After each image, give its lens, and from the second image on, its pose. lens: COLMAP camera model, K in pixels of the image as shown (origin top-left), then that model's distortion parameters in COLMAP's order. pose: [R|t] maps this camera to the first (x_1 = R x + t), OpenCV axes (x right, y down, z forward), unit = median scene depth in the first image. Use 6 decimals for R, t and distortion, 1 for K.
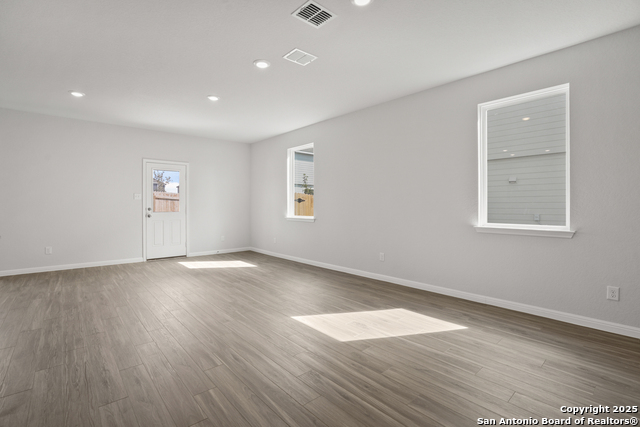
lens RADIAL K [[298.5, 0, 319.2], [0, 298.5, 198.8], [0, 0, 1]] dist [-0.014939, 0.000399]
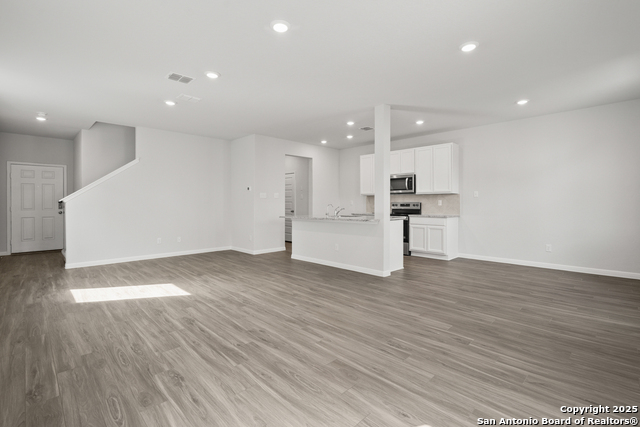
lens RADIAL K [[298.5, 0, 319.2], [0, 298.5, 198.8], [0, 0, 1]] dist [-0.014939, 0.000399]
pose [[-0.999157, -0.000311, -0.041060, -0.662558], [0.000898, 0.999566, -0.029436, 0.052894], [0.041051, -0.029448, -0.998723, 2.617759]]
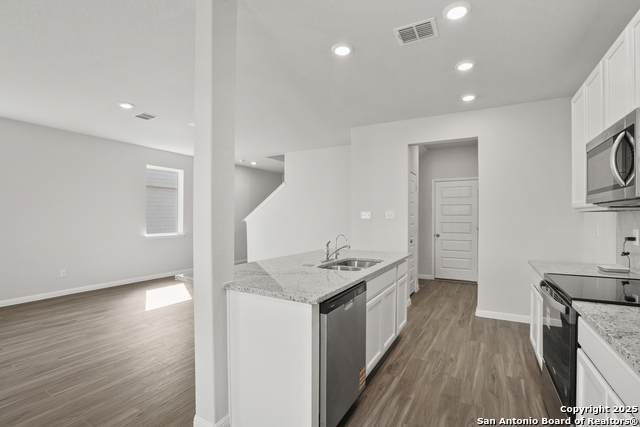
lens RADIAL K [[298.7, 0, 319.9], [0, 298.7, 219.4], [0, 0, 1]] dist [-0.003598, -0.000746]
pose [[-0.333183, -0.006060, 0.942843, -1.851185], [-0.024273, 0.999703, -0.002152, -0.017854], [-0.942550, -0.023603, -0.333231, 0.856881]]
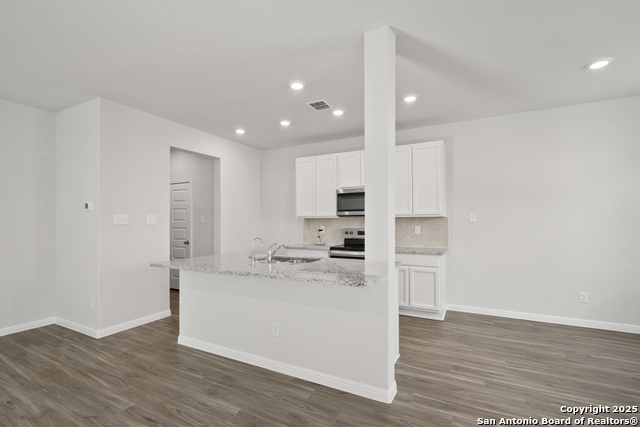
lens RADIAL K [[296.6, 0, 319.2], [0, 296.6, 215.9], [0, 0, 1]] dist [-0.002573, -0.000502]
pose [[-0.939716, -0.001649, -0.341951, -0.667048], [0.010412, 0.999387, -0.033433, -0.015177], [0.341796, -0.034978, -0.939123, 1.576037]]
